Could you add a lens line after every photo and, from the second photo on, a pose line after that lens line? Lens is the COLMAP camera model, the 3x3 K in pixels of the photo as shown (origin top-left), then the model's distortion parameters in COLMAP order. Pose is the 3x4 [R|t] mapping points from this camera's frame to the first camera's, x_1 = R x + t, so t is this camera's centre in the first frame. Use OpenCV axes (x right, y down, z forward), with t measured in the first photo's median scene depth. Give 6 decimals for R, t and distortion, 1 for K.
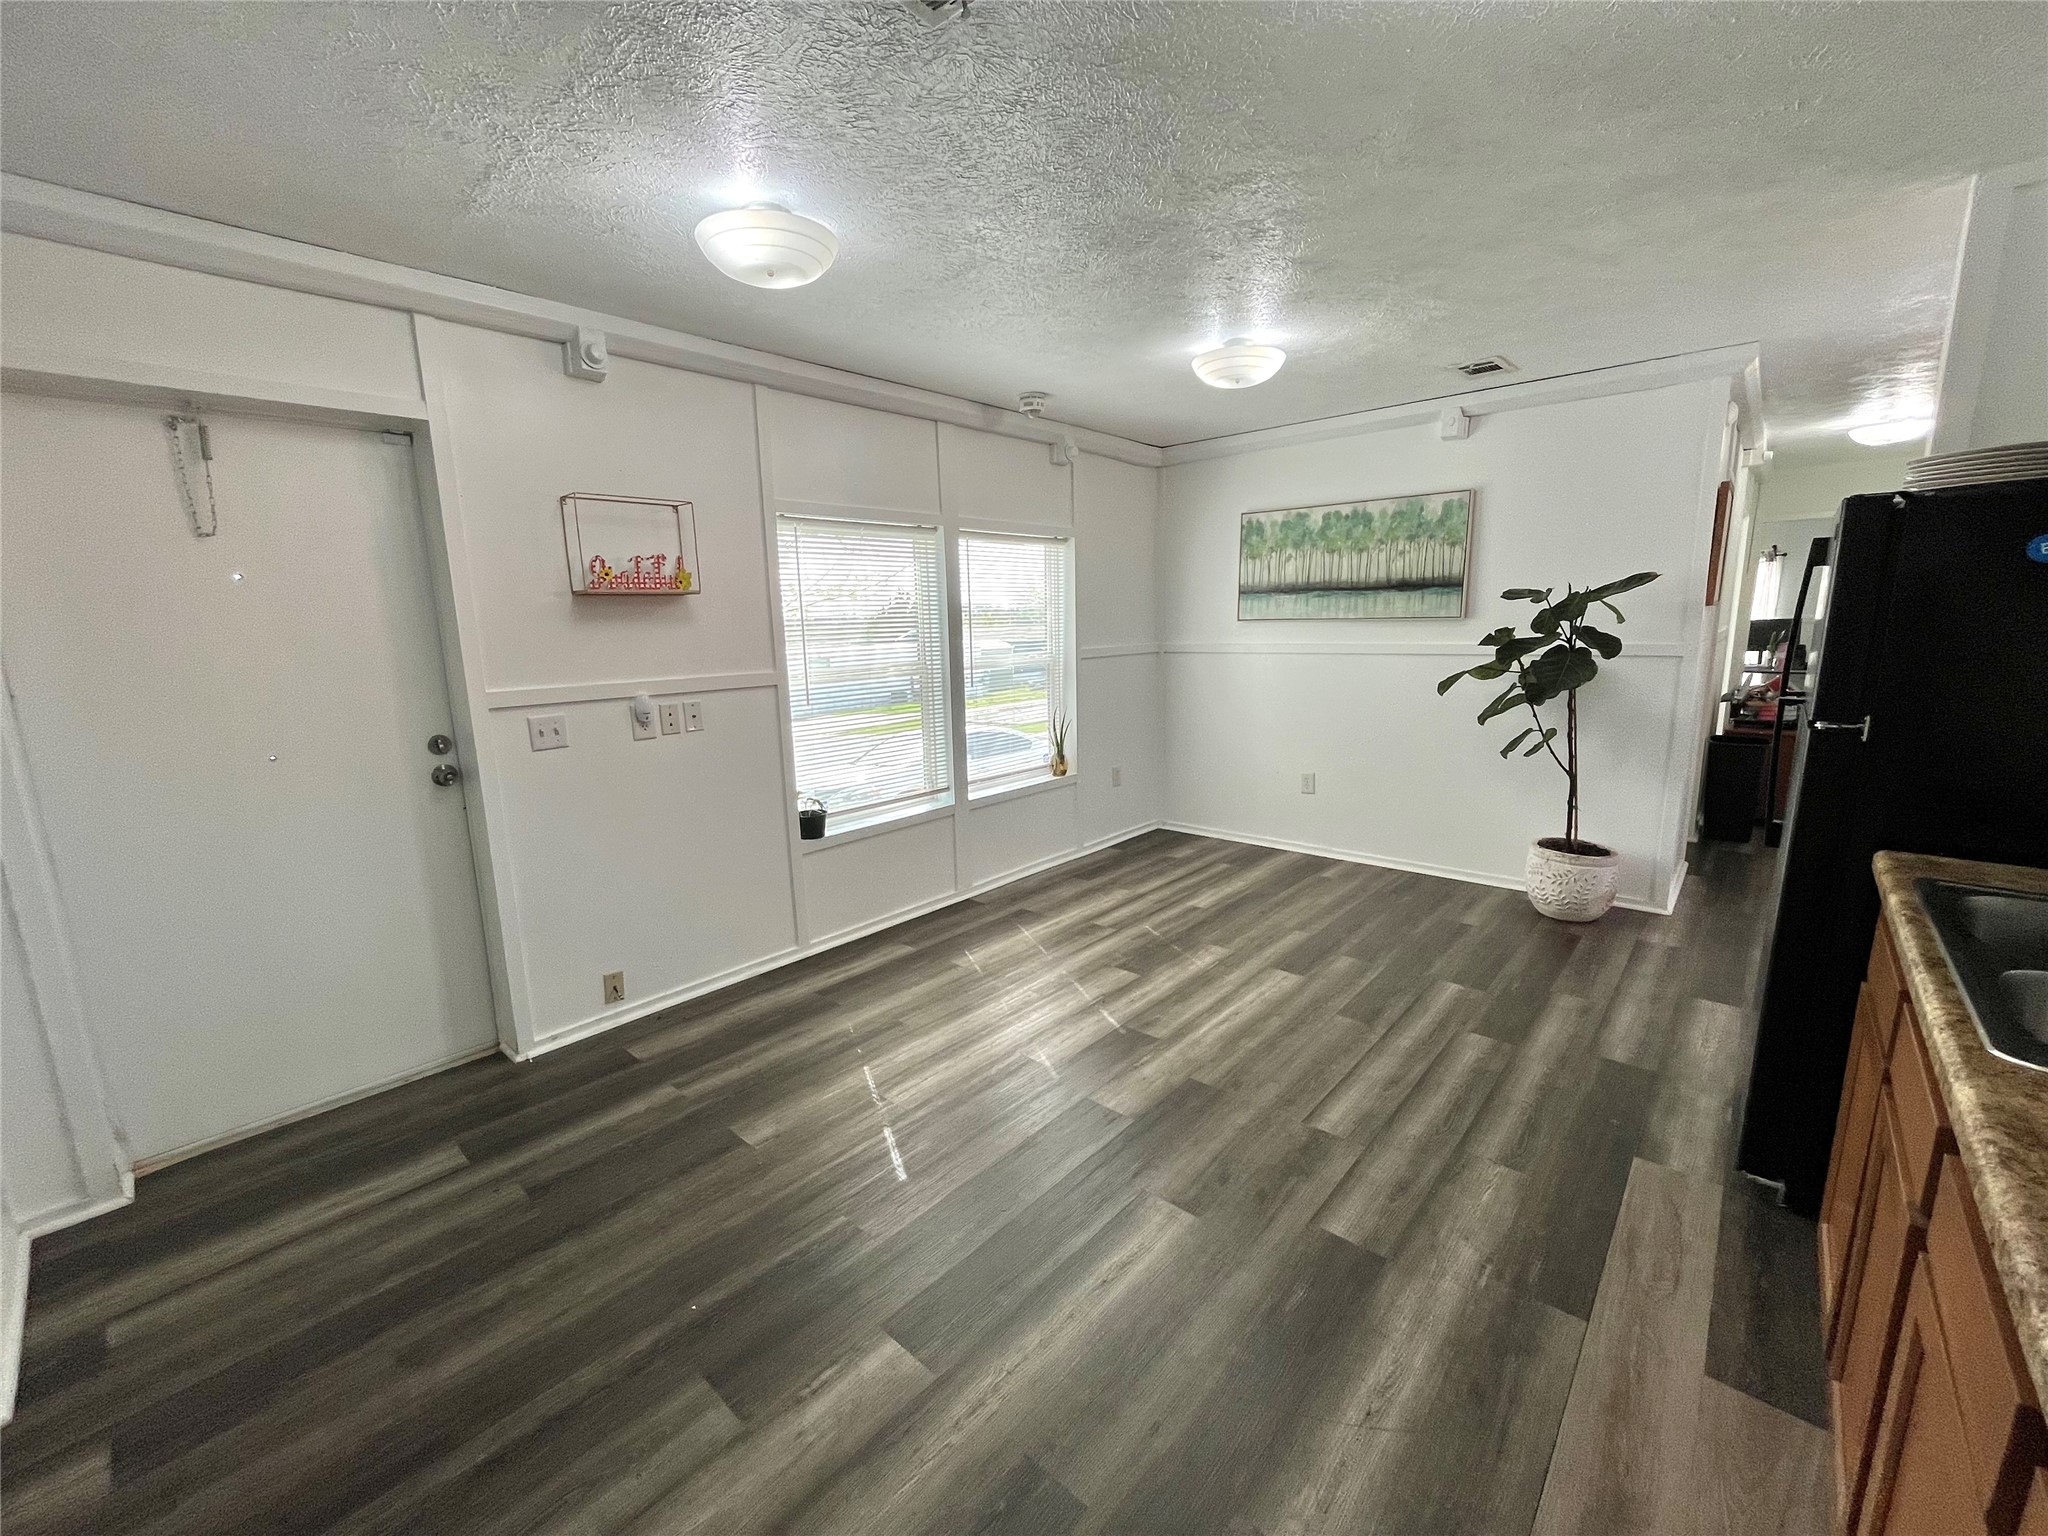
lens RADIAL K [[831.2, 0, 1024.2], [0, 831.2, 769.3], [0, 0, 1]] dist [-0.004525, 0.001014]
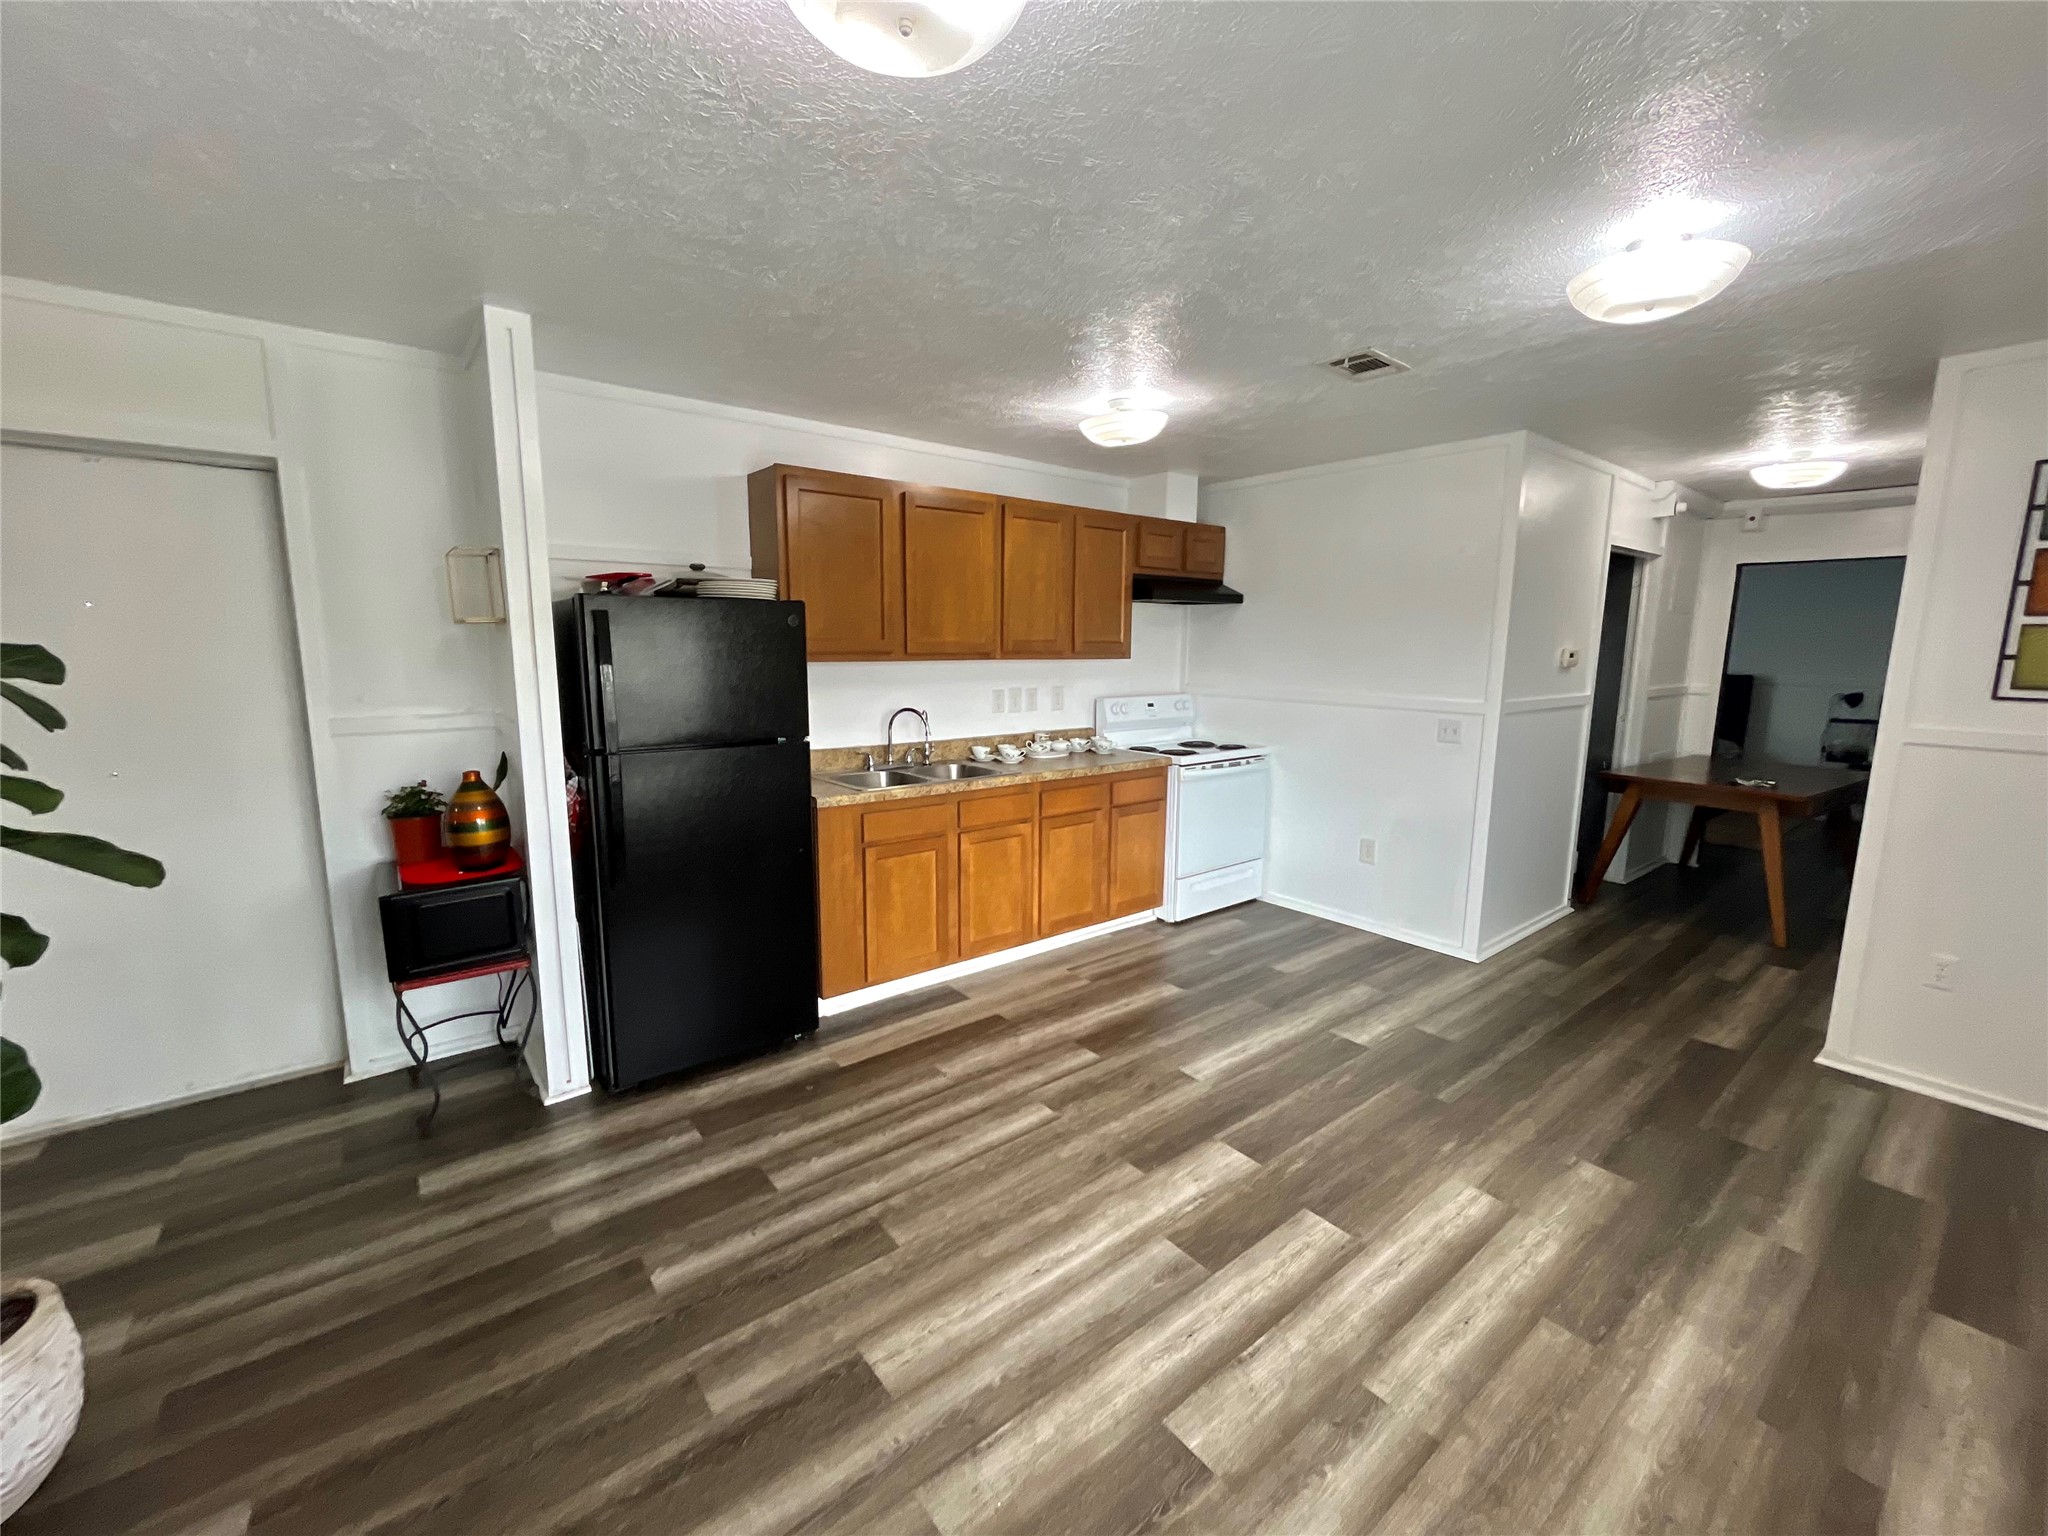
lens RADIAL K [[831.2, 0, 1029.3], [0, 831.2, 776.4], [0, 0, 1]] dist [-0.004525, 0.001014]
pose [[-0.986693, -0.008603, 0.162367, 0.175258], [0.046105, 0.942807, 0.330136, -0.337830], [-0.155921, 0.333229, -0.929864, 1.666253]]
